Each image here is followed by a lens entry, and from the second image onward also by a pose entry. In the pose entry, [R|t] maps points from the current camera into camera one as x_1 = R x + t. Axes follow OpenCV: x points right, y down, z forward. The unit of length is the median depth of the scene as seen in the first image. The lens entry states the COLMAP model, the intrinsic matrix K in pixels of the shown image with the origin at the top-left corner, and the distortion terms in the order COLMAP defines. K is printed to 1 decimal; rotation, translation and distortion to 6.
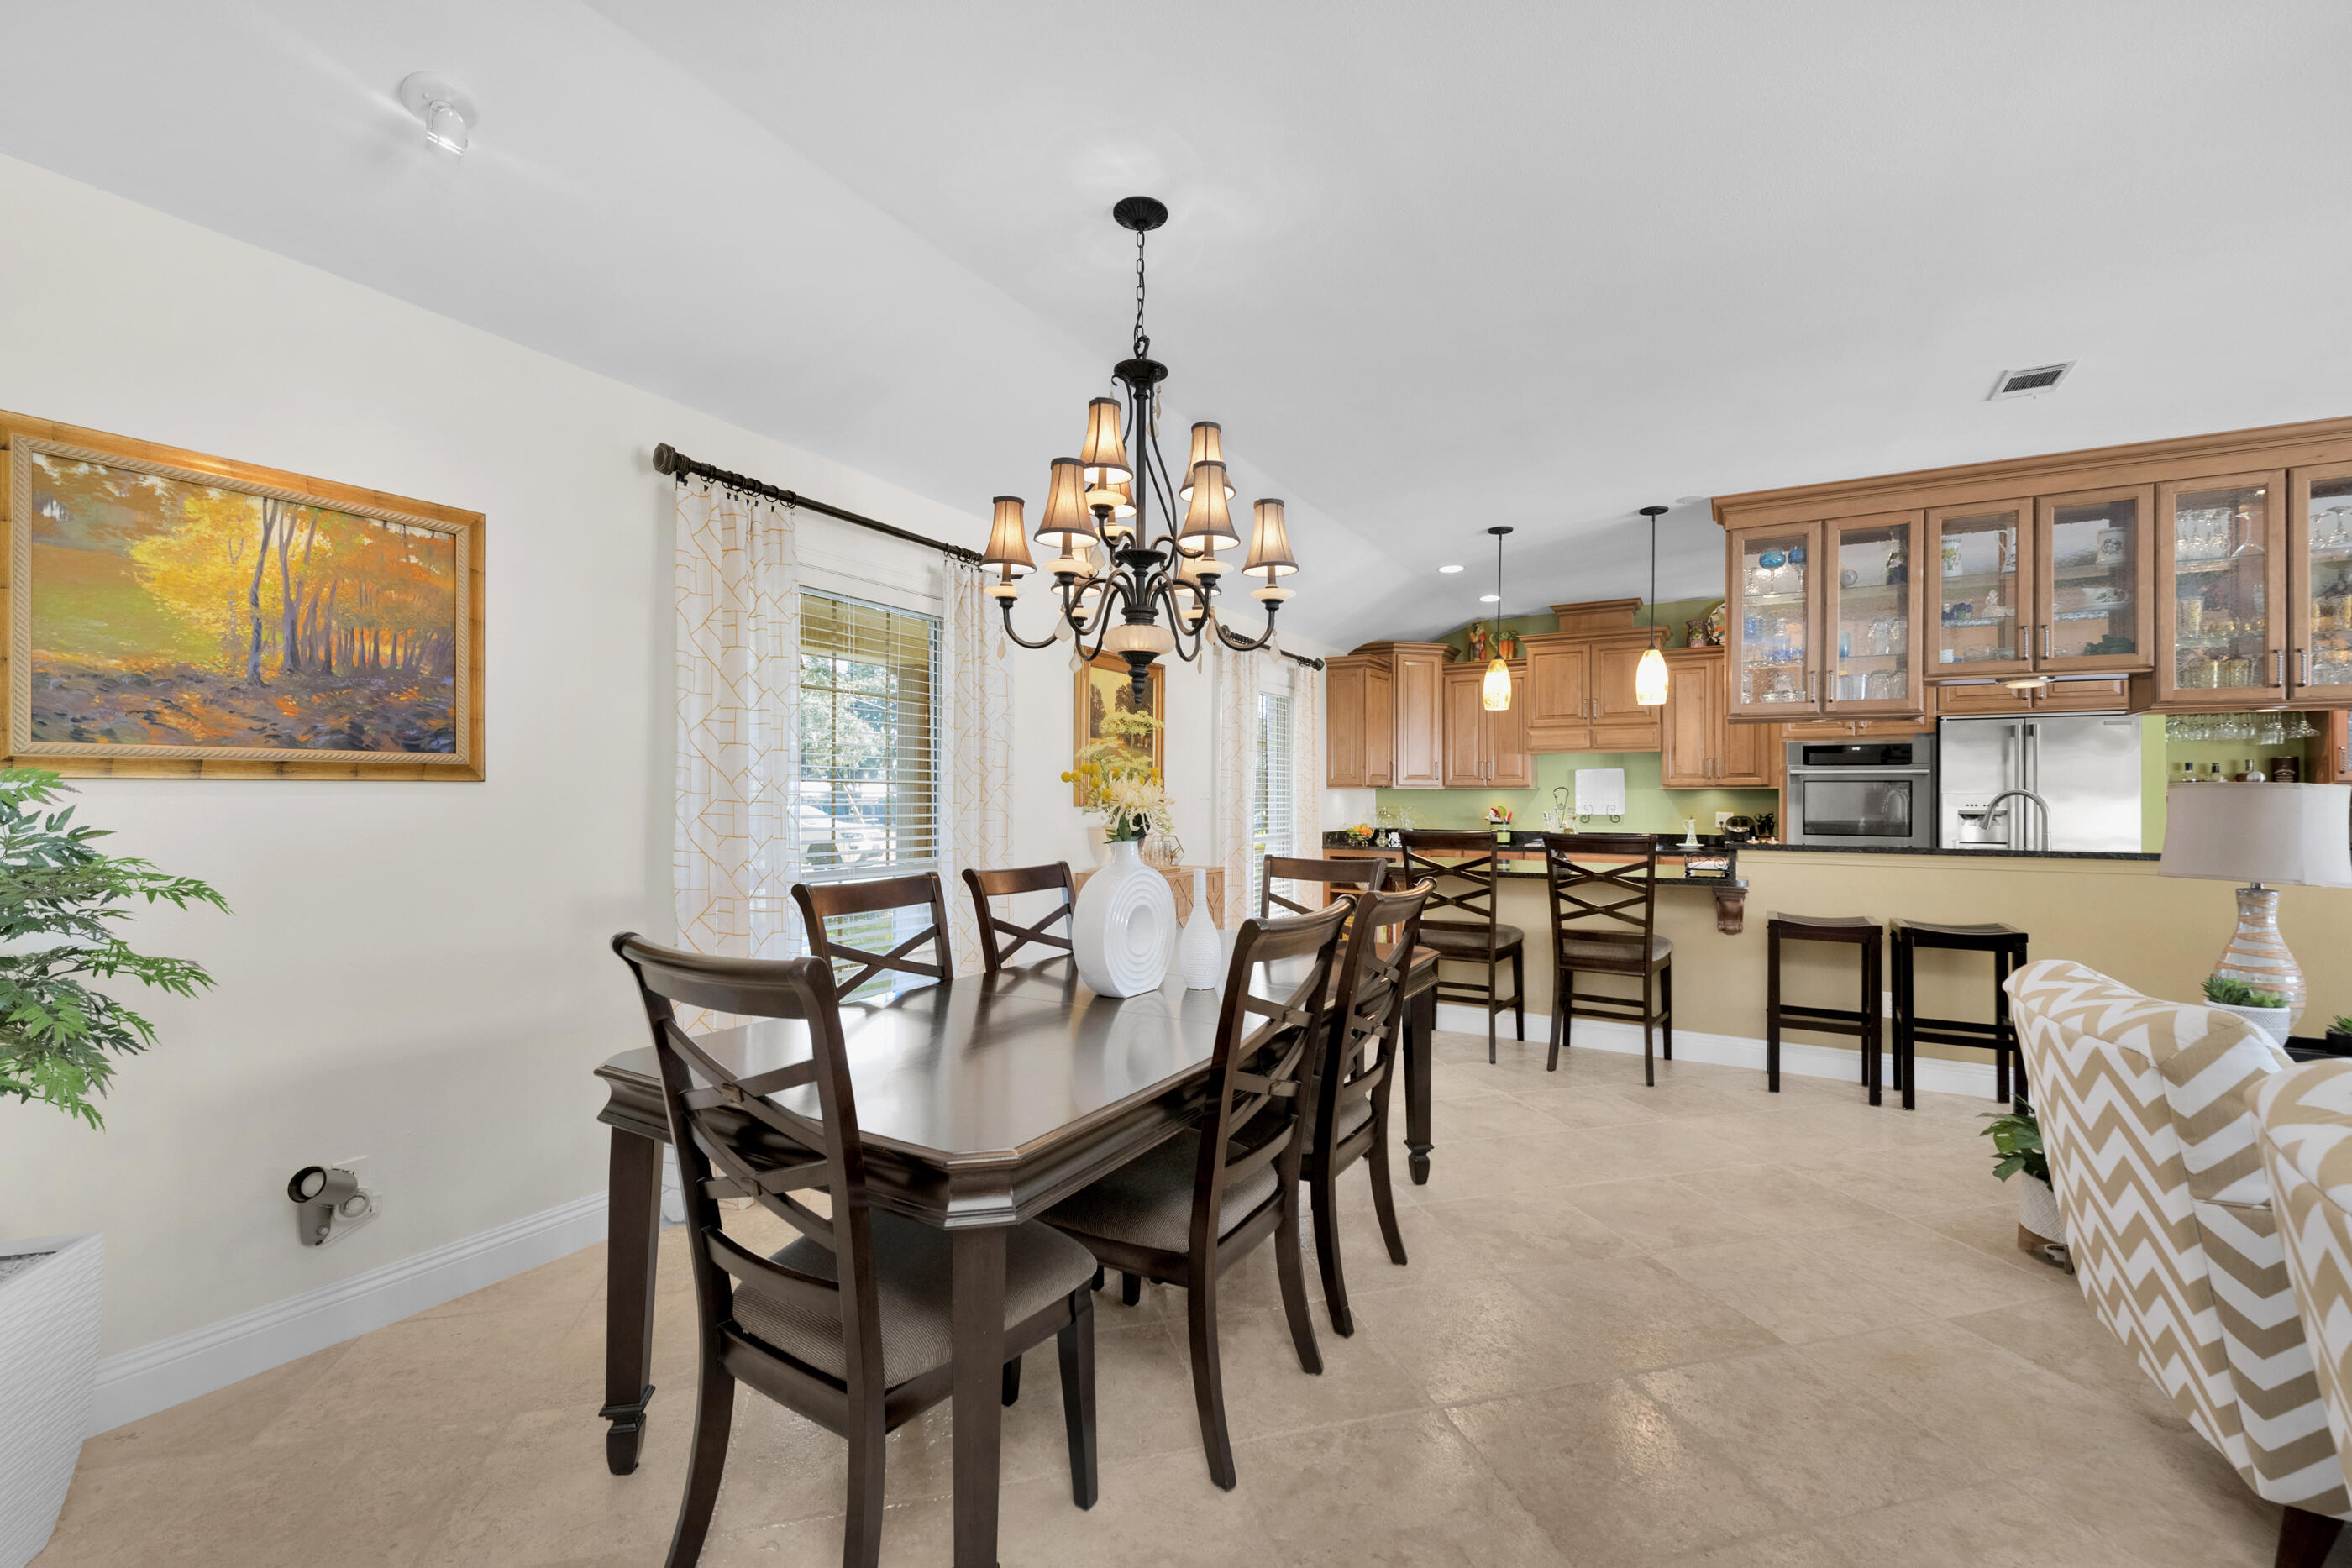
lens RADIAL K [[989.3, 0, 1167.8], [0, 989.3, 787.8], [0, 0, 1]] dist [0.001811, -0.001686]
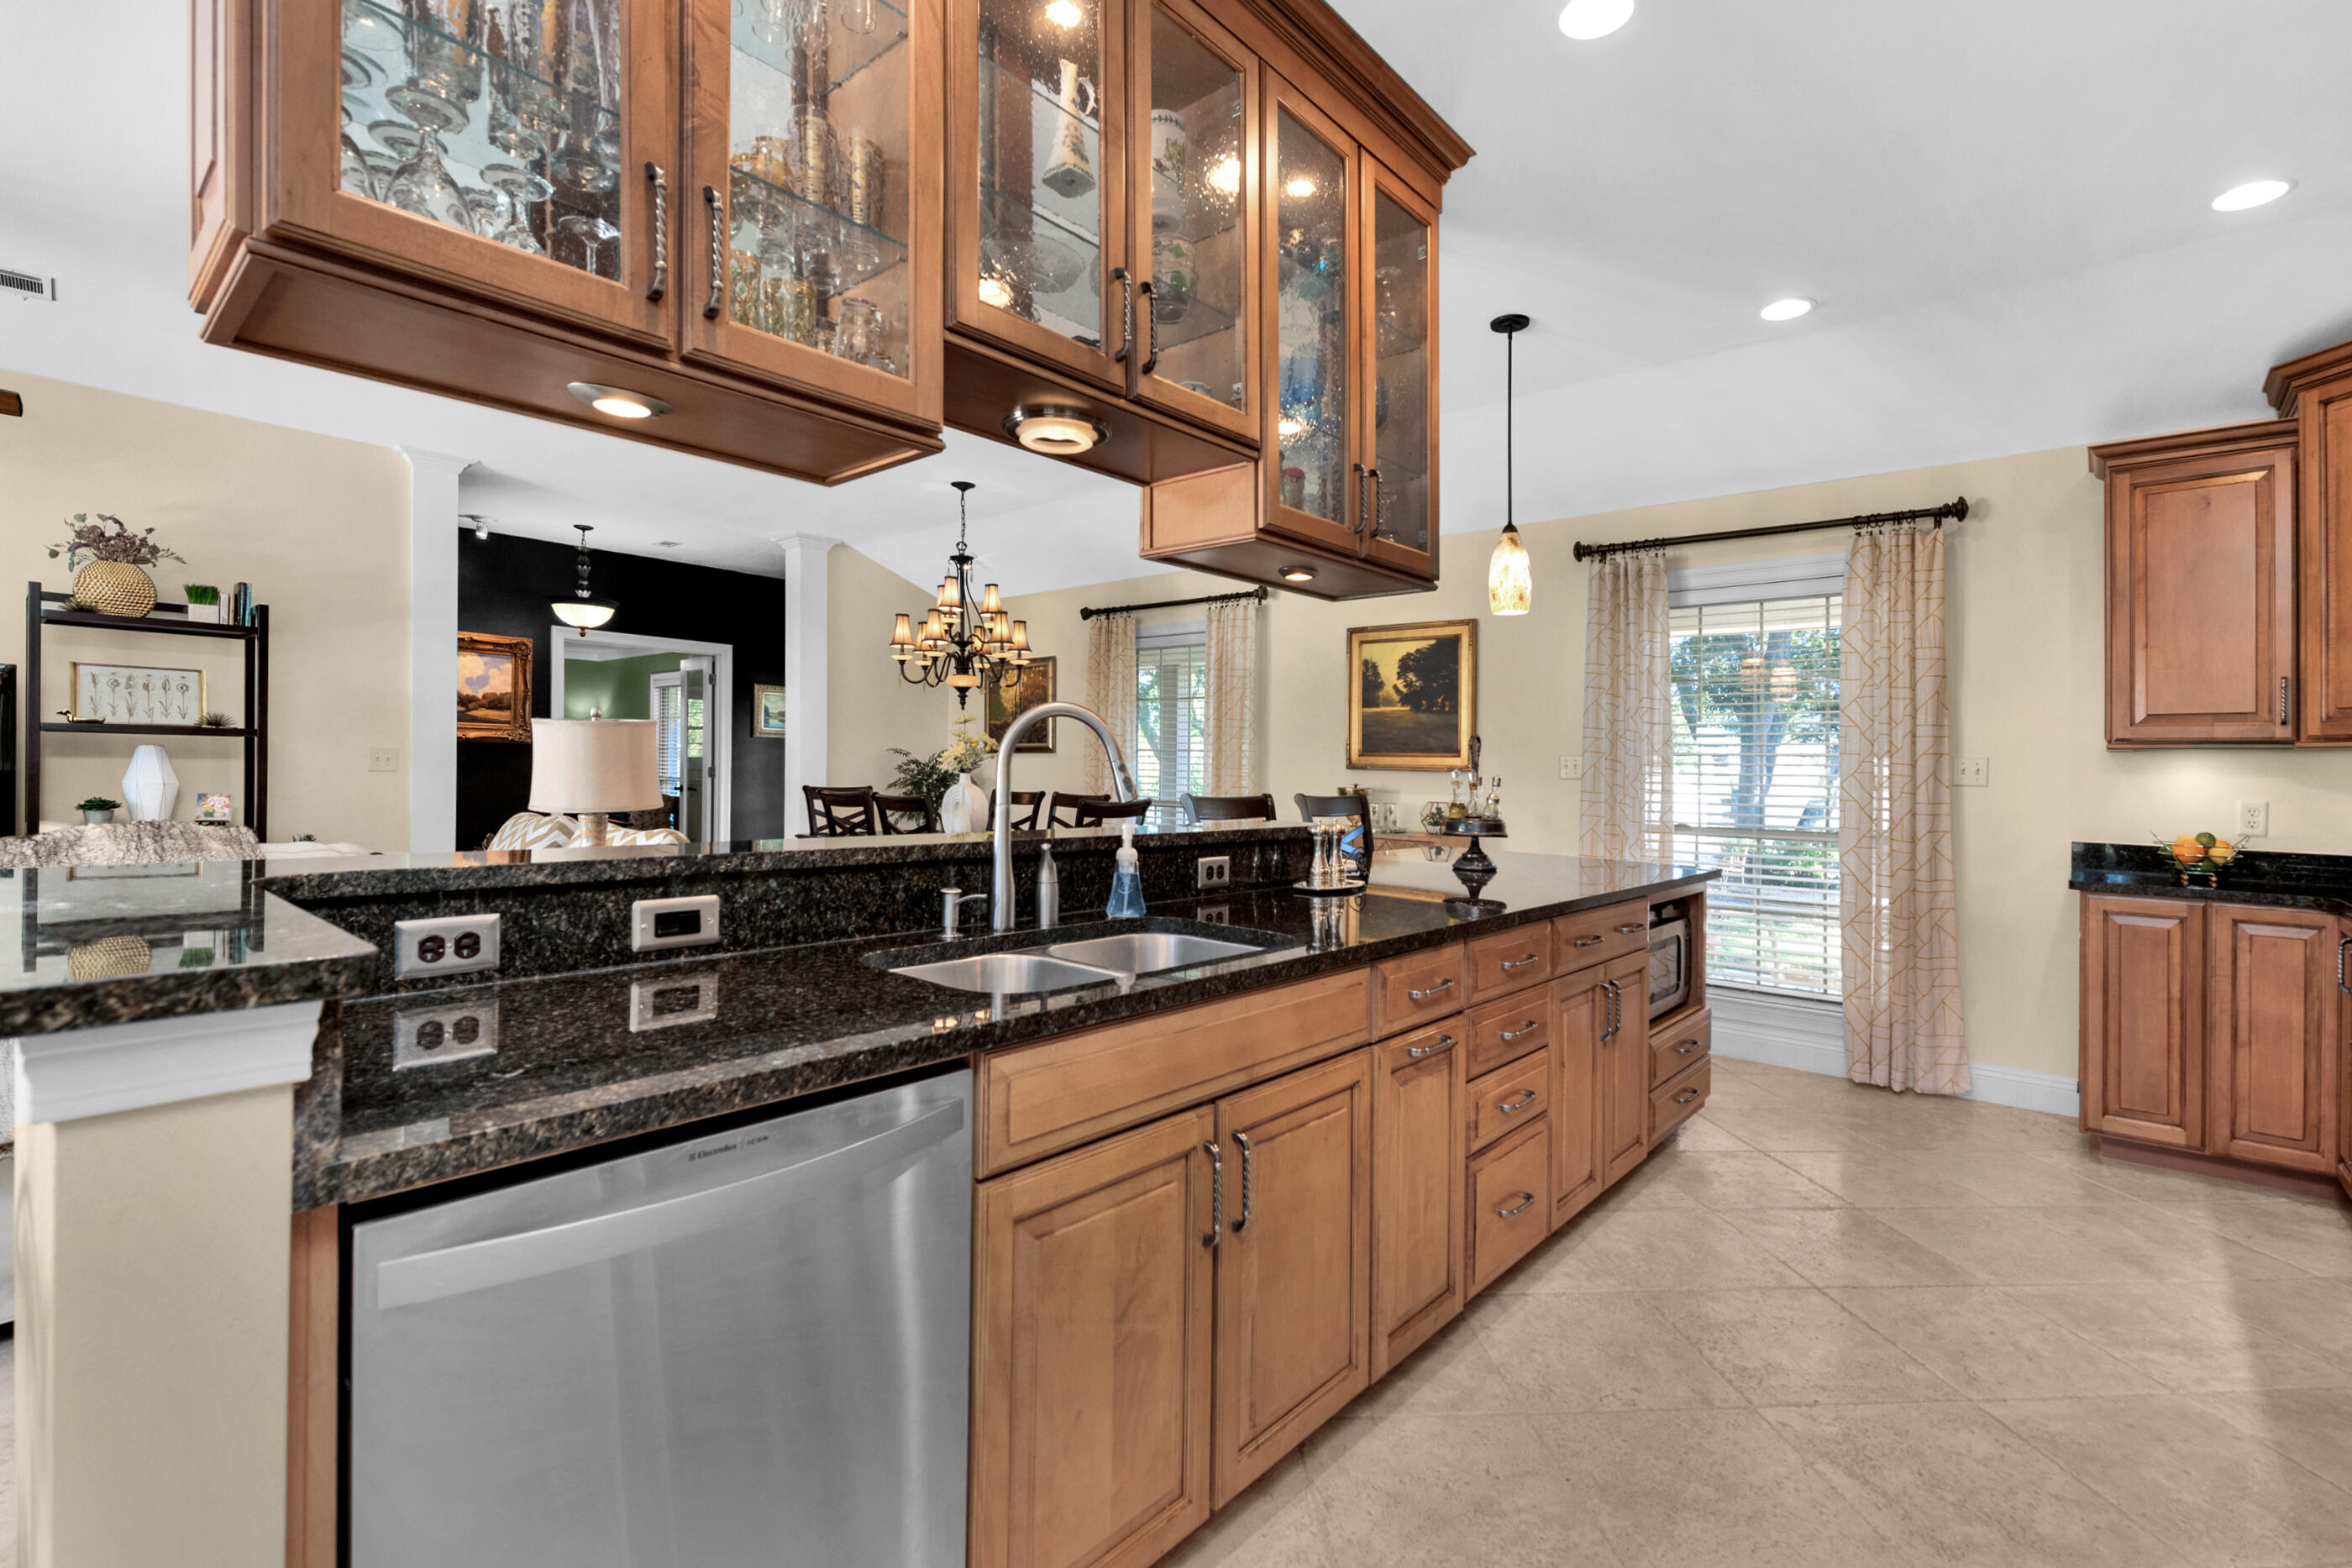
lens RADIAL K [[1085.0, 0, 1230.7], [0, 1085.0, 749.8], [0, 0, 1]] dist [-0.001713, -0.003548]
pose [[-0.179256, -0.025977, -0.983459, 1.416687], [-0.012218, 0.999633, -0.024177, 0.034174], [0.983727, 0.007682, -0.179508, 1.310243]]
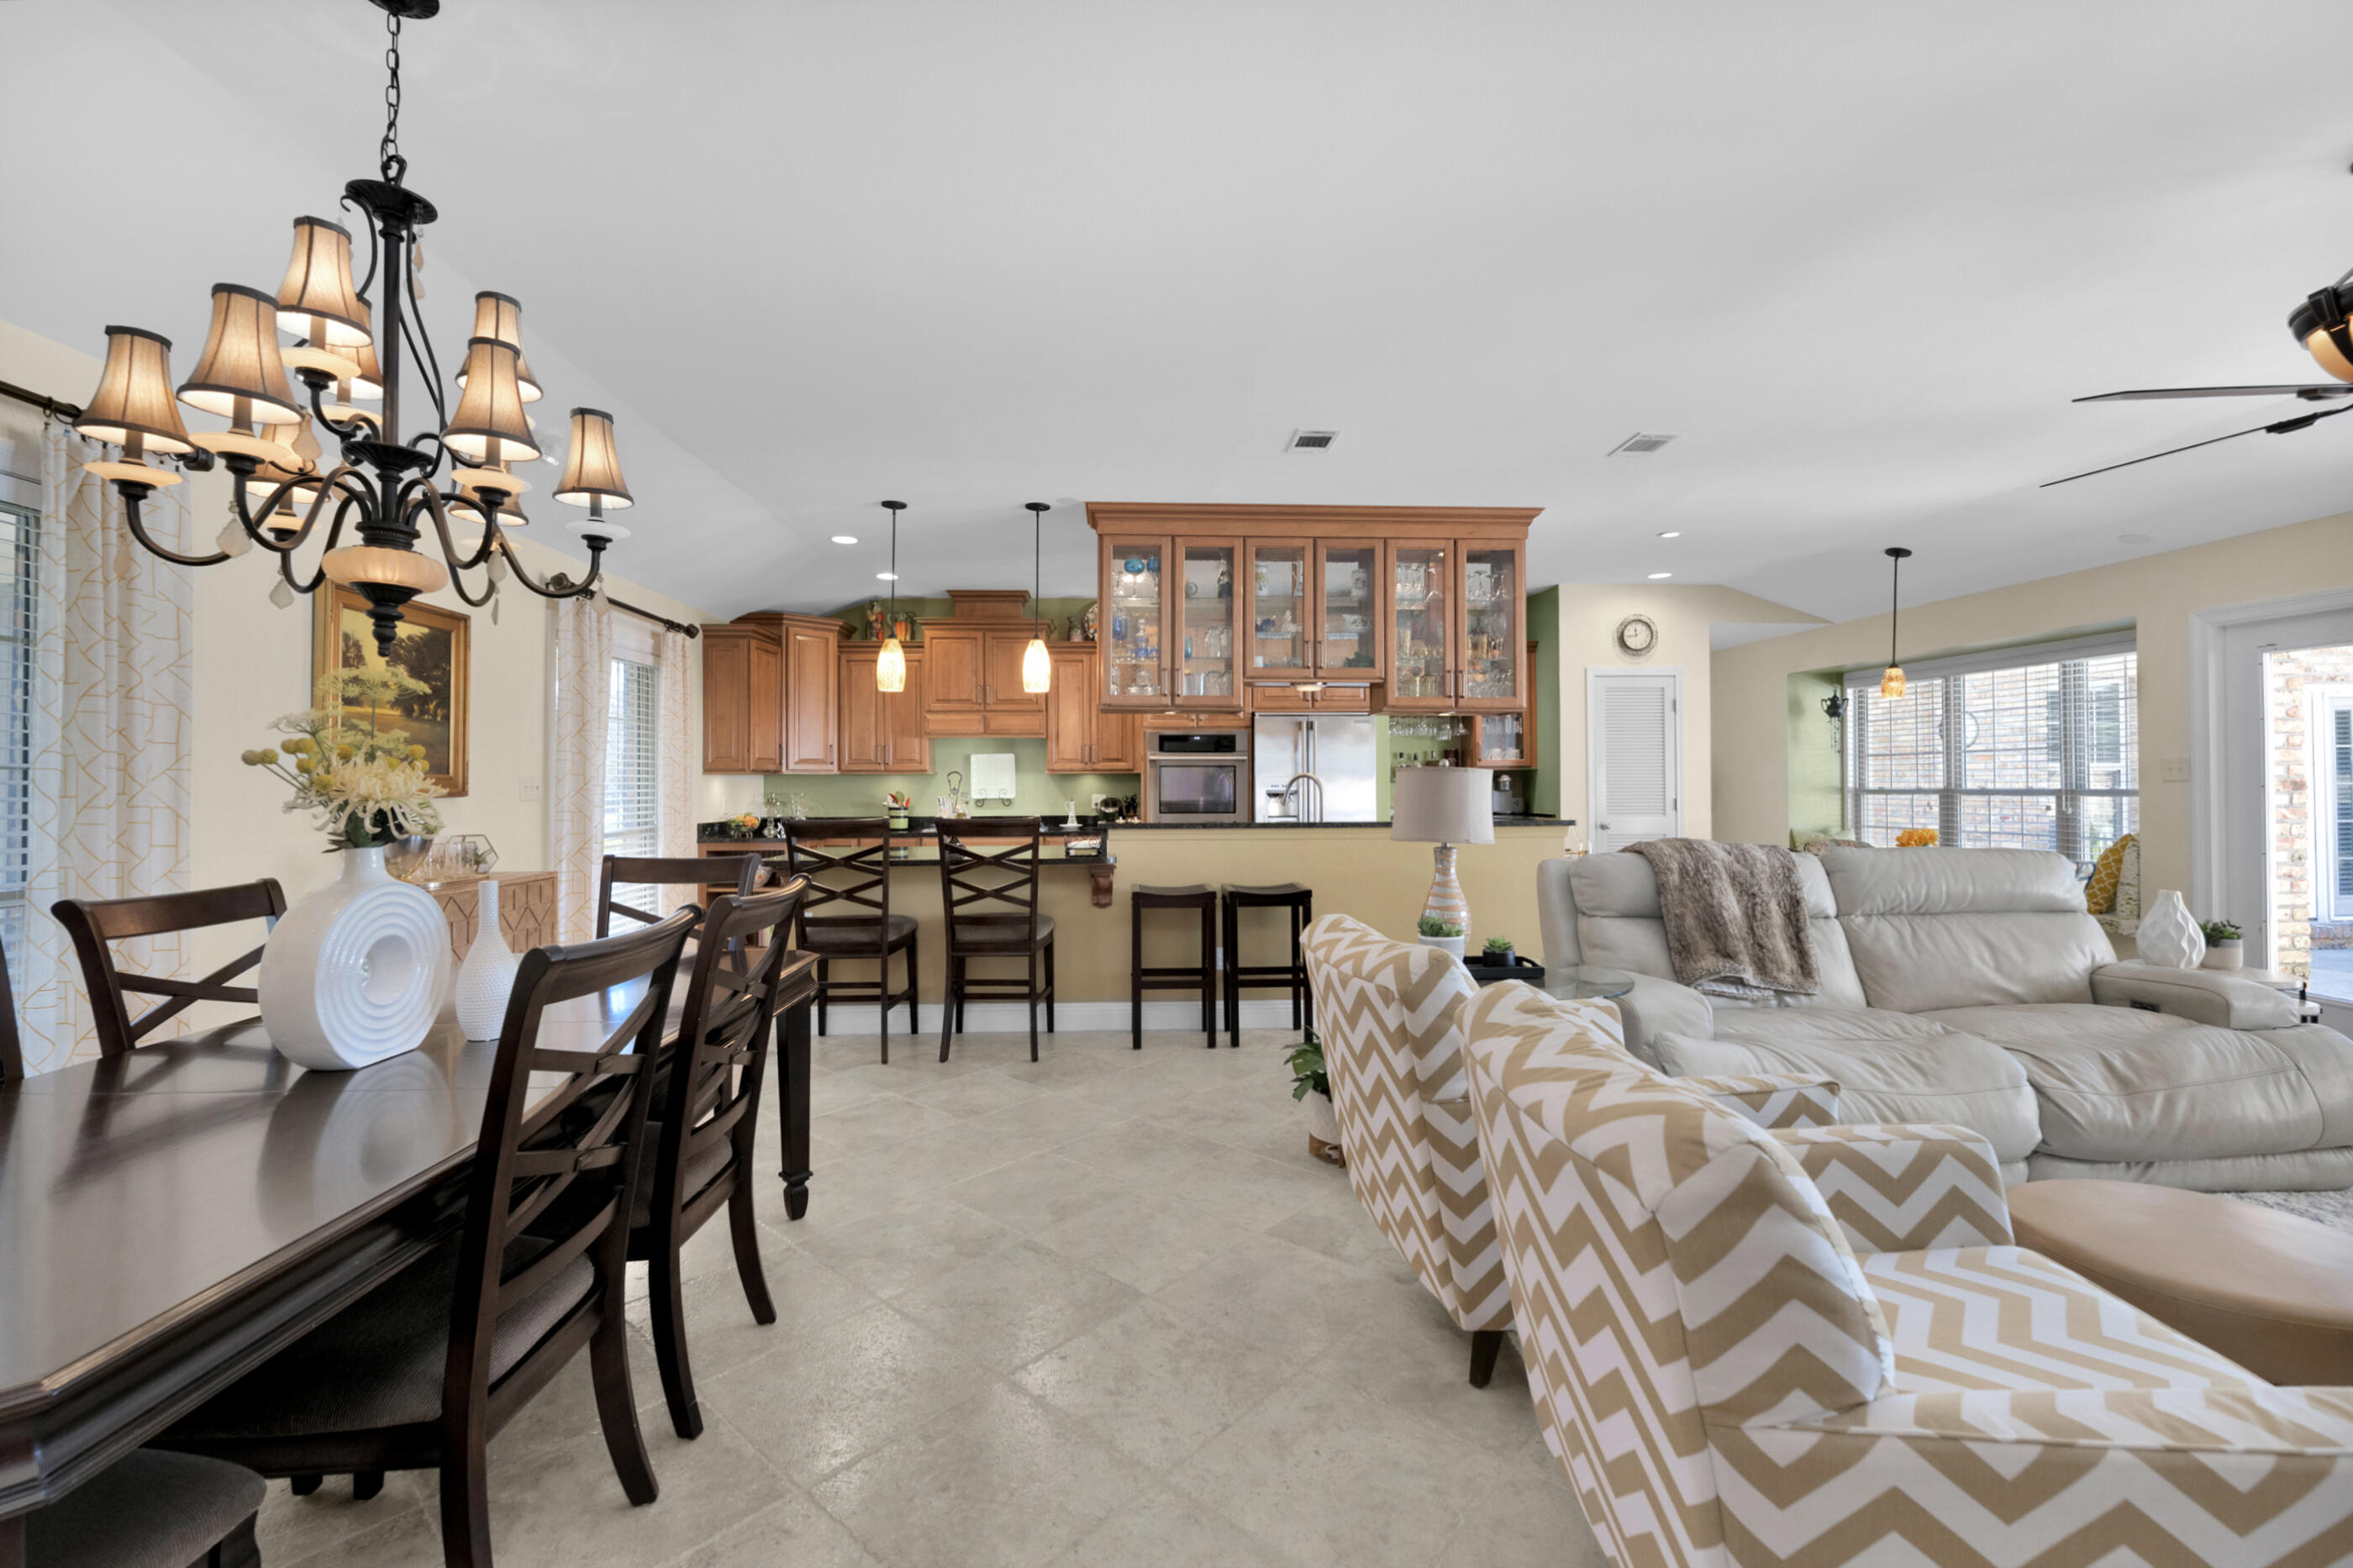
lens RADIAL K [[989.8, 0, 1160.0], [0, 989.8, 773.3], [0, 0, 1]] dist [0.001811, -0.001686]
pose [[0.841117, -0.002255, 0.540848, 0.041590], [0.001657, 0.999997, 0.001594, -0.000264], [-0.540851, -0.000444, 0.841119, 0.062950]]
